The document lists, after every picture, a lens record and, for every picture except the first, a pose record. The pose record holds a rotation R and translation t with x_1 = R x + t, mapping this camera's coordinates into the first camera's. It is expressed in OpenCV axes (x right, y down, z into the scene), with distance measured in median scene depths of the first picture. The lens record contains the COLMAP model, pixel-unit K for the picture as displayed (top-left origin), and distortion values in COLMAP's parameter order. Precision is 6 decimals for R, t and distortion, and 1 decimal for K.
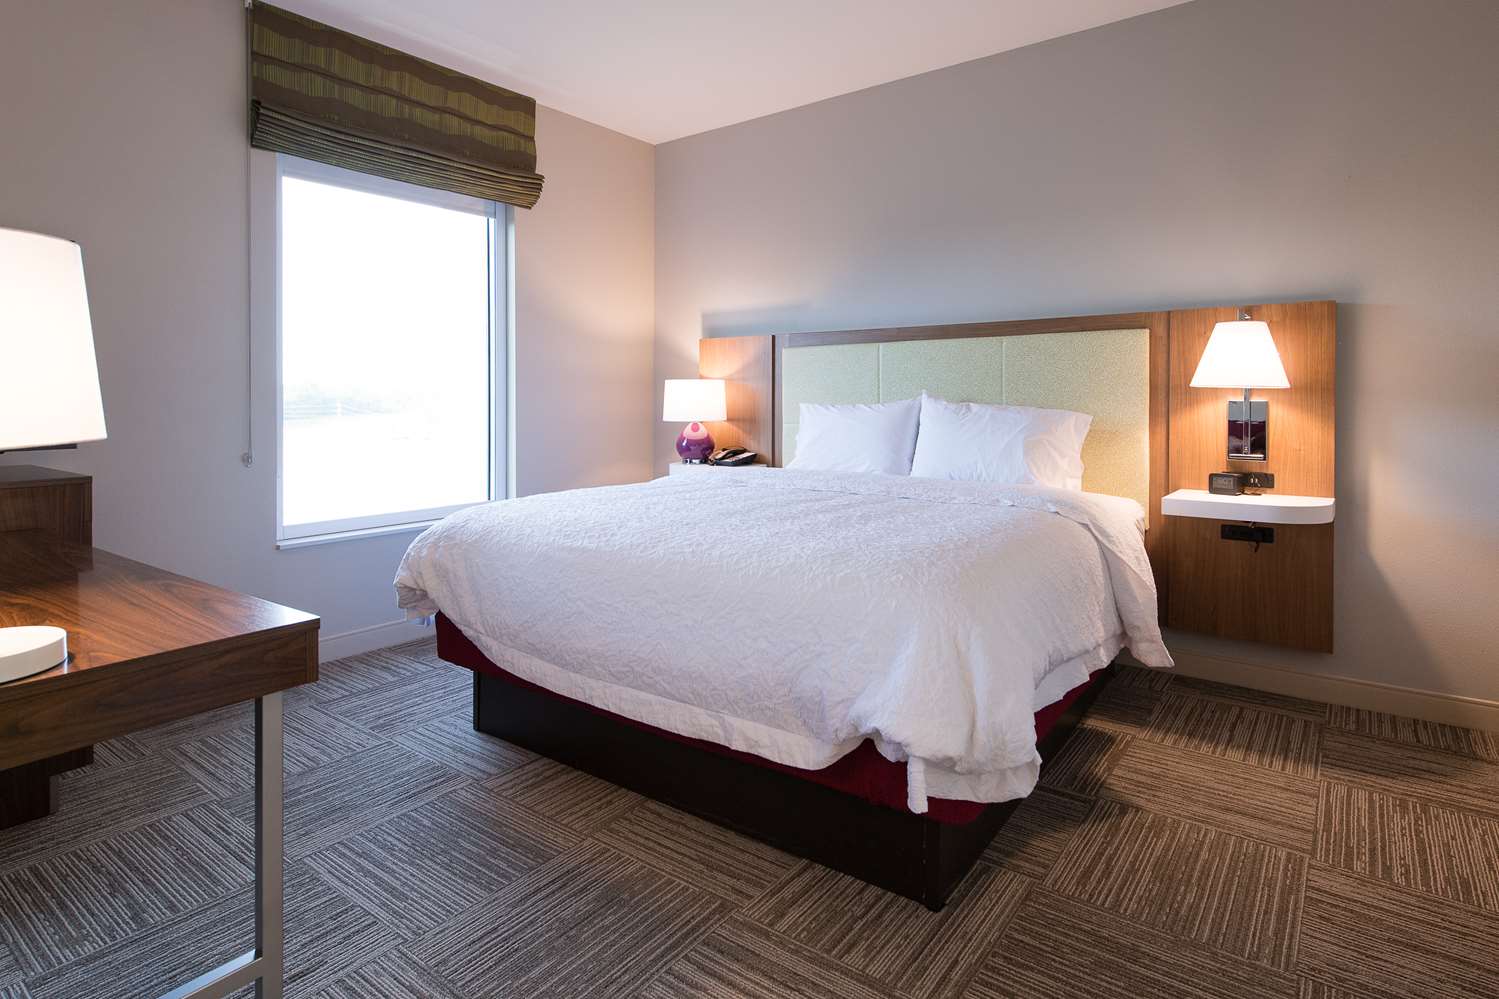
lens RADIAL K [[804.8, 0, 755.0], [0, 804.8, 411.8], [0, 0, 1]] dist [0.008311, -0.001707]
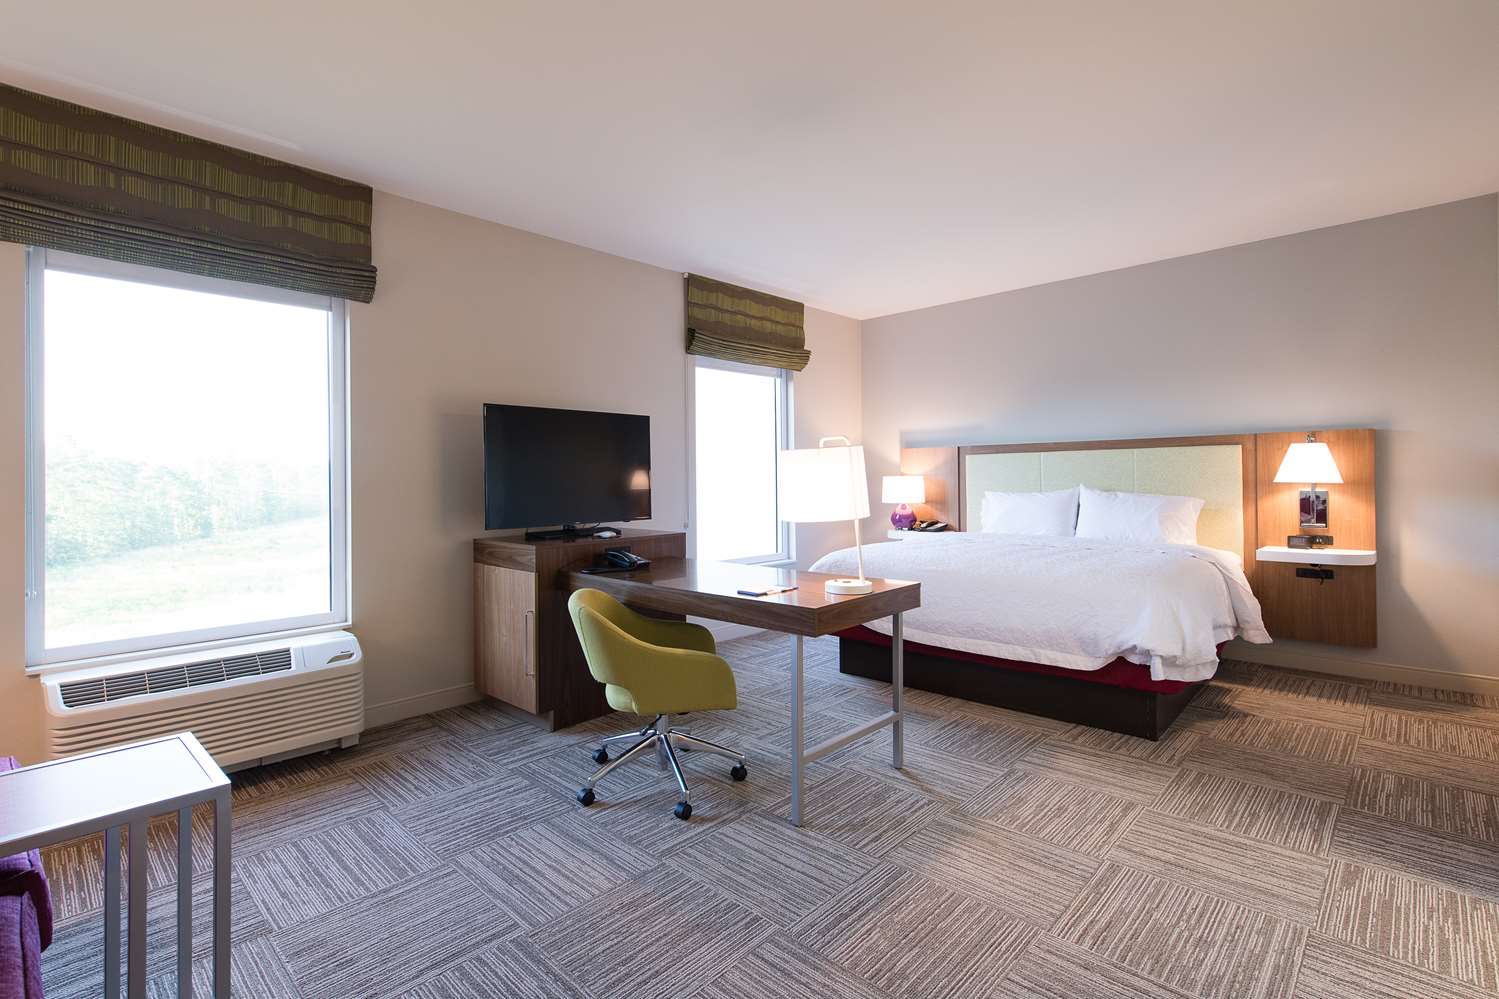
lens RADIAL K [[700.1, 0, 685.5], [0, 700.1, 479.3], [0, 0, 1]] dist [-0.000157, -0.000560]
pose [[0.985848, -0.008698, -0.167414, -0.405784], [0.005779, 0.999823, -0.017917, -0.018870], [0.167540, 0.016696, 0.985724, -0.608575]]
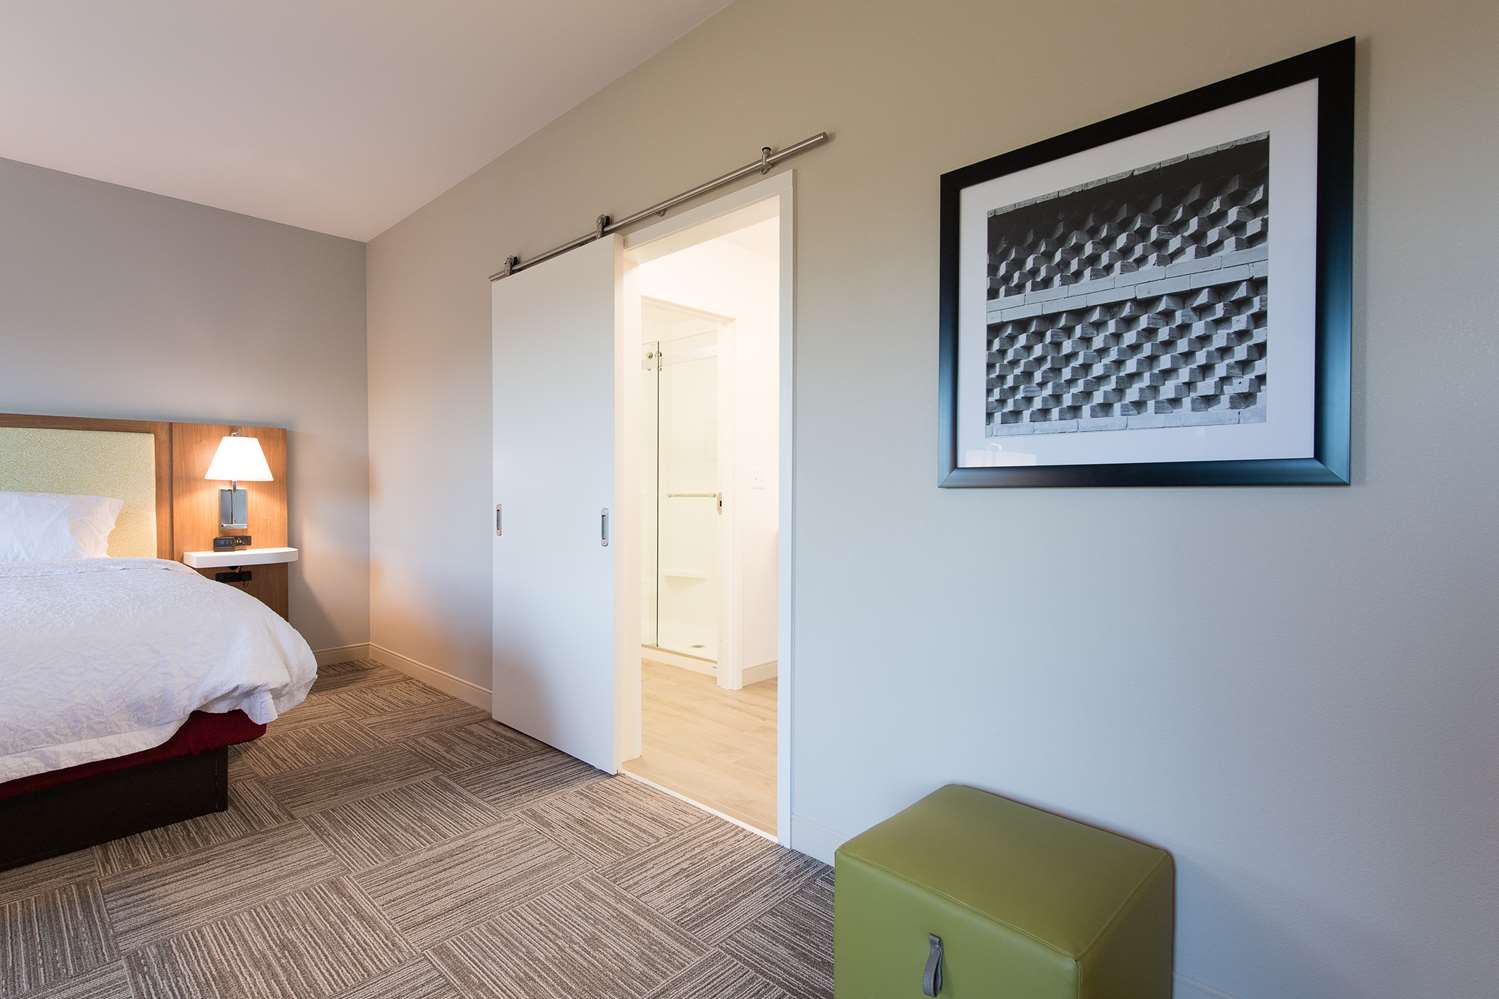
lens RADIAL K [[710.3, 0, 743.9], [0, 710.3, 495.4], [0, 0, 1]] dist [0.011659, -0.002543]
pose [[0.112489, -0.005654, 0.993637, -0.644323], [0.015153, 0.999877, 0.003974, 0.008787], [-0.993537, 0.014609, 0.112561, -0.105184]]
